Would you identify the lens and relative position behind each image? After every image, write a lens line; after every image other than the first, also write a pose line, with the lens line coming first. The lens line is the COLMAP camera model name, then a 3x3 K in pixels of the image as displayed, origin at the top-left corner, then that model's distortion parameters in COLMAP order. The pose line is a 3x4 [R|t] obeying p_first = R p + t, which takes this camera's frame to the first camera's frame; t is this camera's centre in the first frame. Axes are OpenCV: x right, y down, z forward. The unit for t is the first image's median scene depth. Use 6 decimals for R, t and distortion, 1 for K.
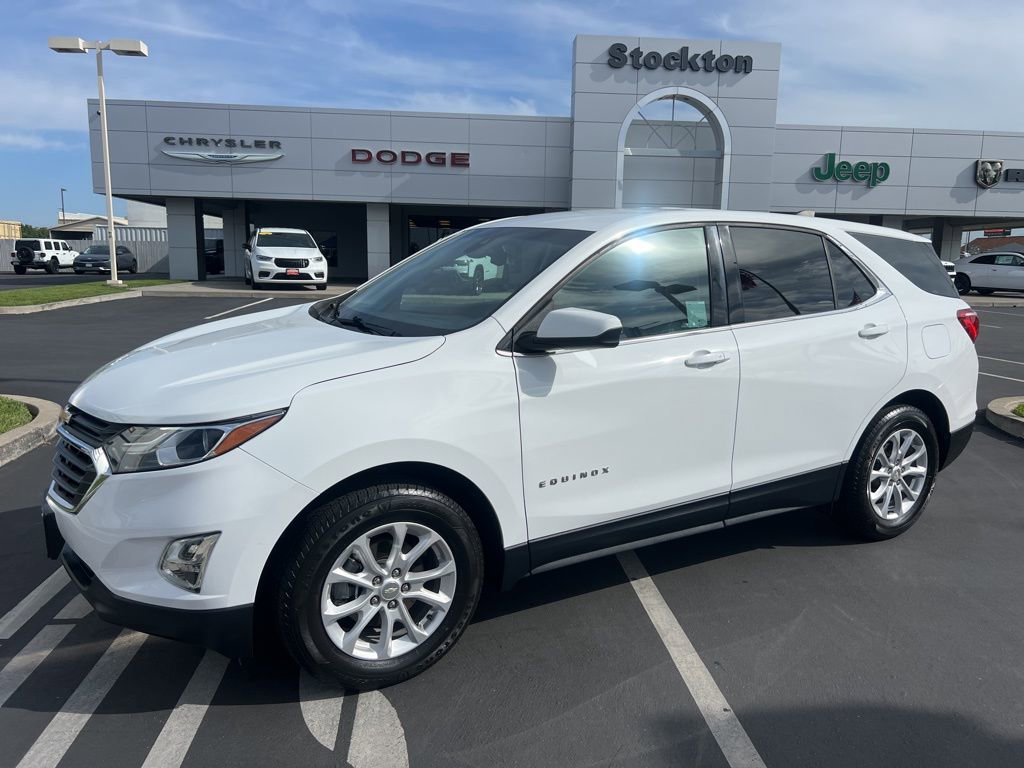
lens RADIAL K [[771.3, 0, 519.9], [0, 771.3, 381.7], [0, 0, 1]] dist [0.049977, -0.057271]
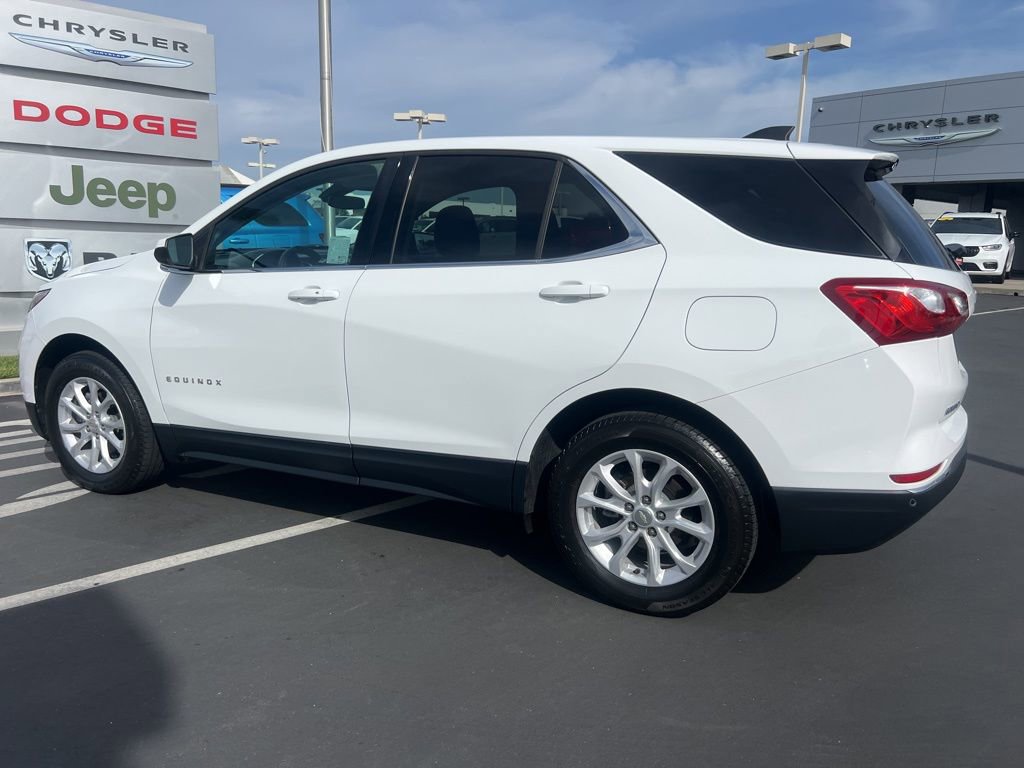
lens RADIAL K [[771.3, 0, 517.7], [0, 771.3, 373.3], [0, 0, 1]] dist [0.049977, -0.057271]
pose [[0.554748, 0.143353, -0.819576, 1.288034], [-0.148135, 0.986324, 0.072251, -0.044335], [0.818725, 0.081326, 0.568397, 0.723871]]
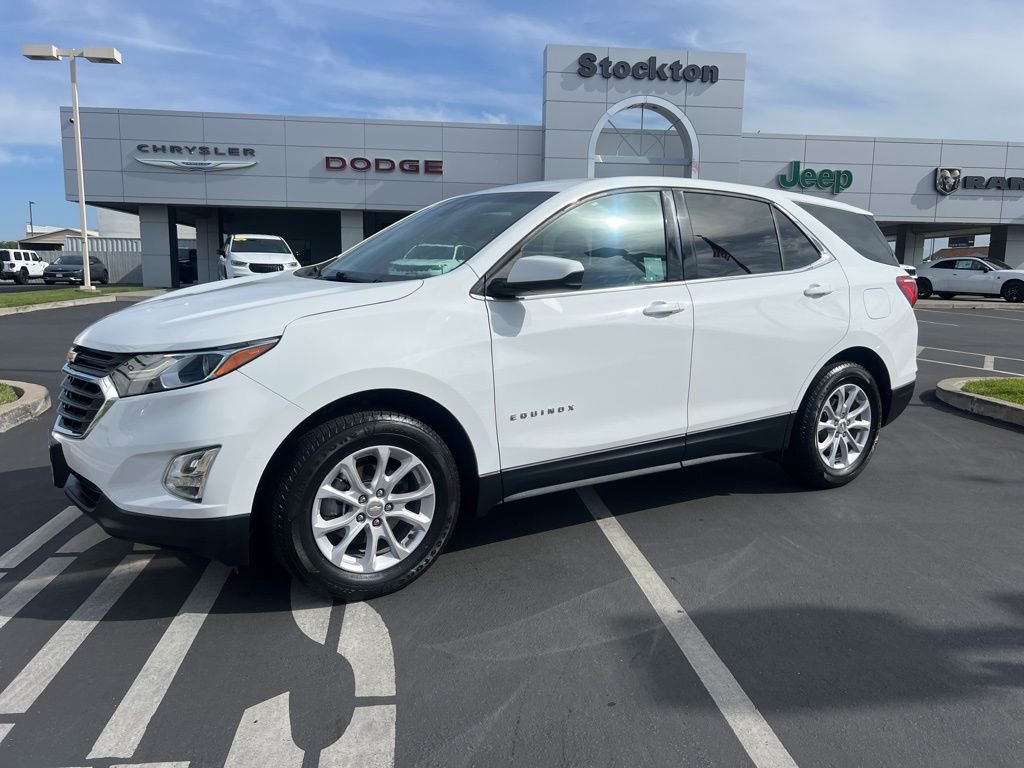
lens RADIAL K [[771.3, 0, 514.4], [0, 771.3, 382.6], [0, 0, 1]] dist [0.049977, -0.057271]
pose [[0.999634, -0.007209, 0.026064, 0.002835], [0.007611, 0.999853, -0.015355, 0.096905], [-0.025950, 0.015548, 0.999542, -0.089388]]
